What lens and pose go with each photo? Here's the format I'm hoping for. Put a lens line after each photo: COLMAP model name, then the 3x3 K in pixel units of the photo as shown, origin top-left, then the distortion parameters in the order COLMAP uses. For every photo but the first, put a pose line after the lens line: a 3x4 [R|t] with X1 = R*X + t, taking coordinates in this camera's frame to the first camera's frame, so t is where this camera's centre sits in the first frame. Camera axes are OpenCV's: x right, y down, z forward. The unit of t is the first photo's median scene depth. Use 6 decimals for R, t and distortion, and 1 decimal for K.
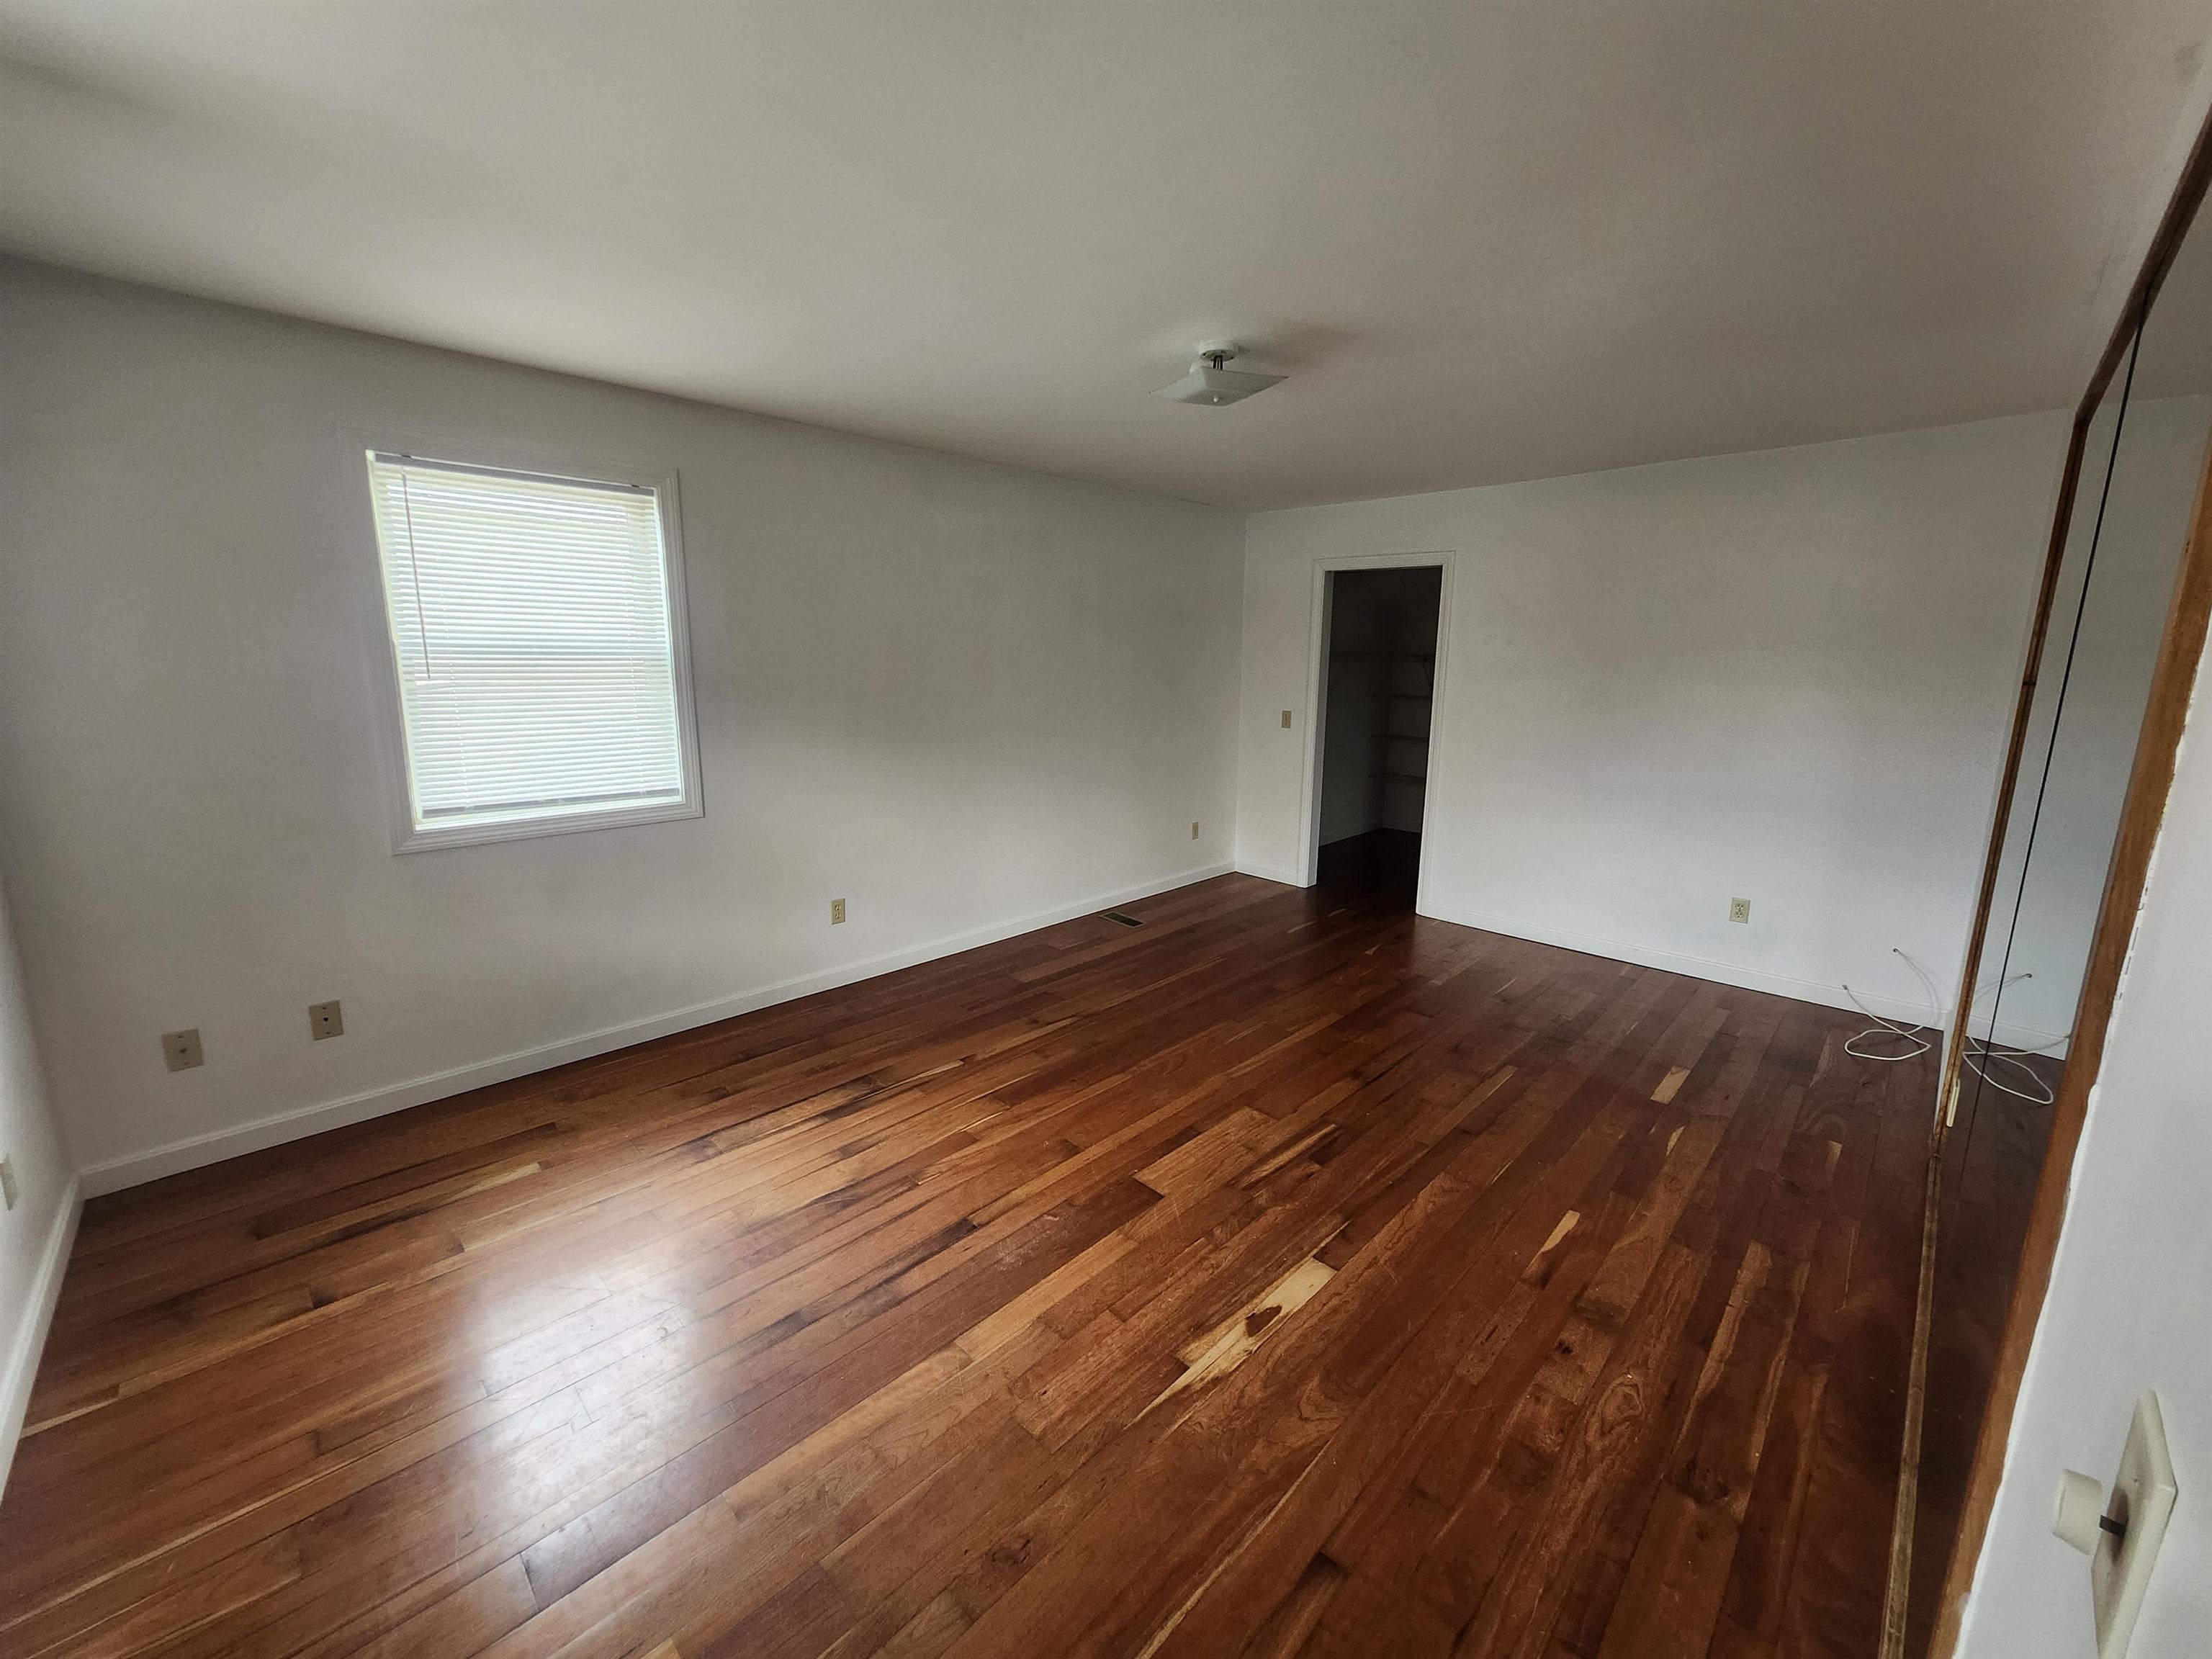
lens RADIAL K [[872.4, 0, 1102.2], [0, 872.4, 822.7], [0, 0, 1]] dist [0.006220, -0.001631]
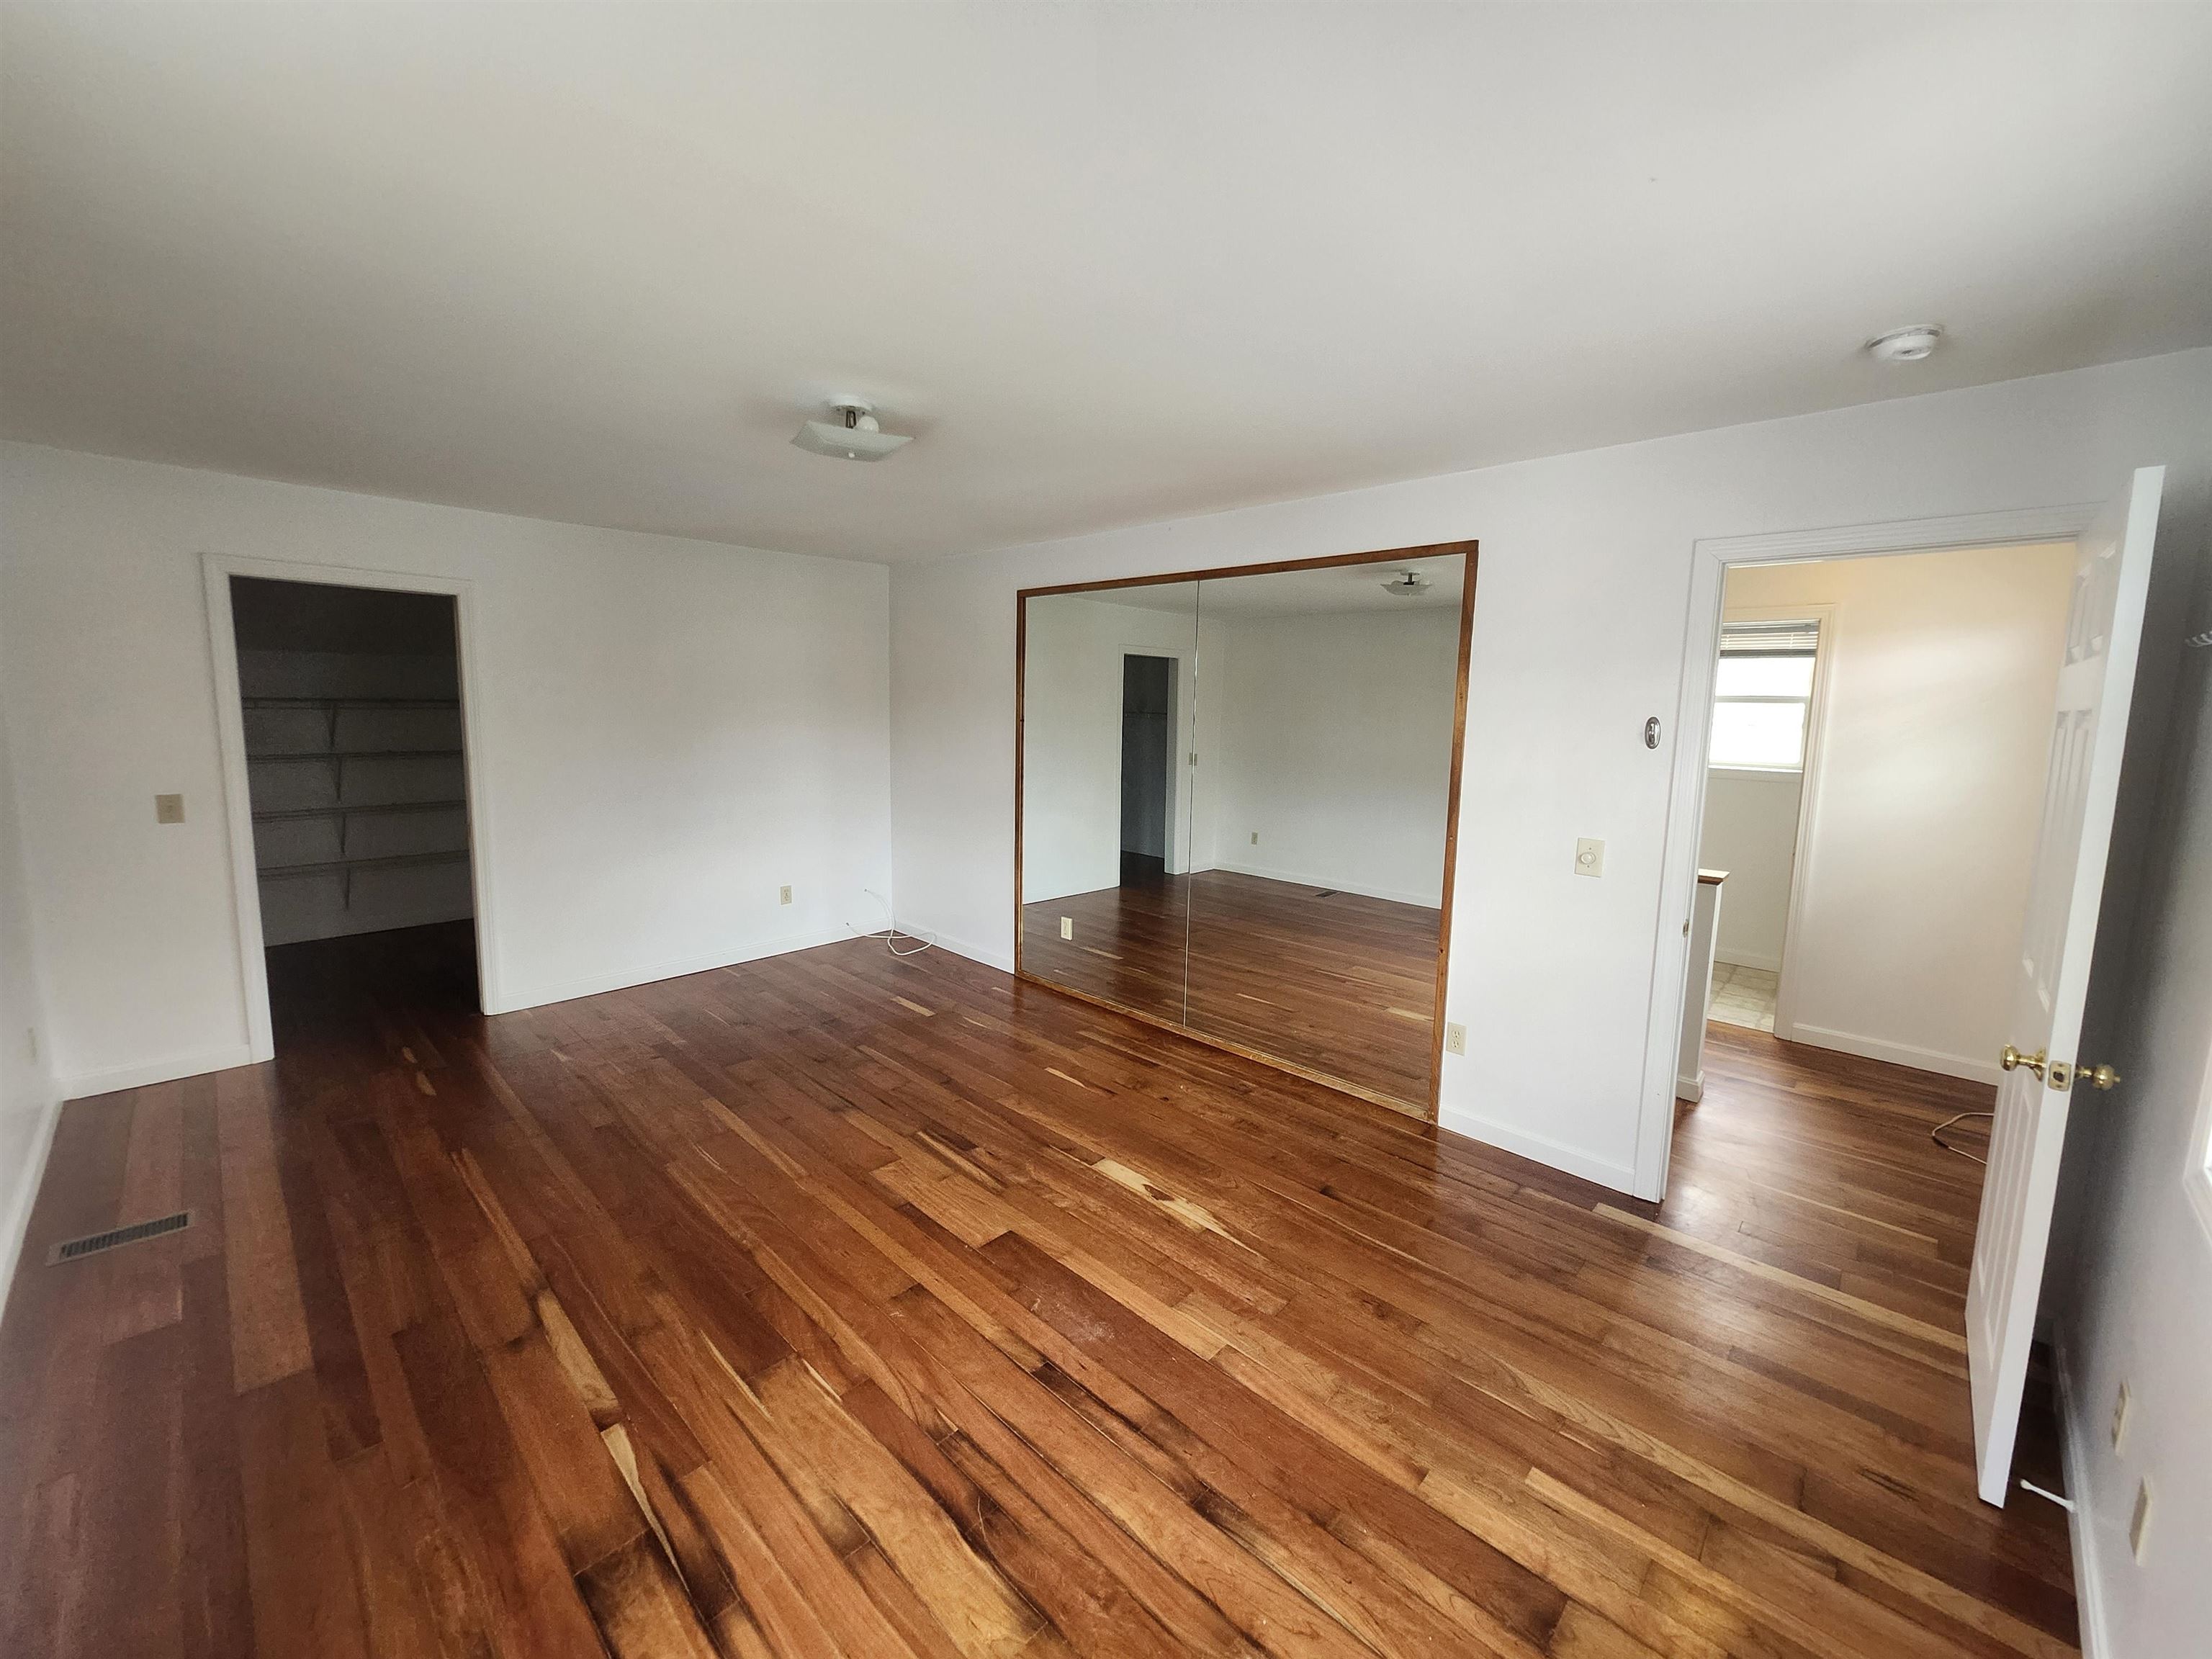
lens RADIAL K [[872.4, 0, 1092.0], [0, 872.4, 886.9], [0, 0, 1]] dist [0.006220, -0.001631]
pose [[-0.026052, -0.221202, 0.974880, -0.836118], [0.180905, 0.958066, 0.222221, -0.178955], [-0.983155, 0.182150, 0.015057, 0.782072]]
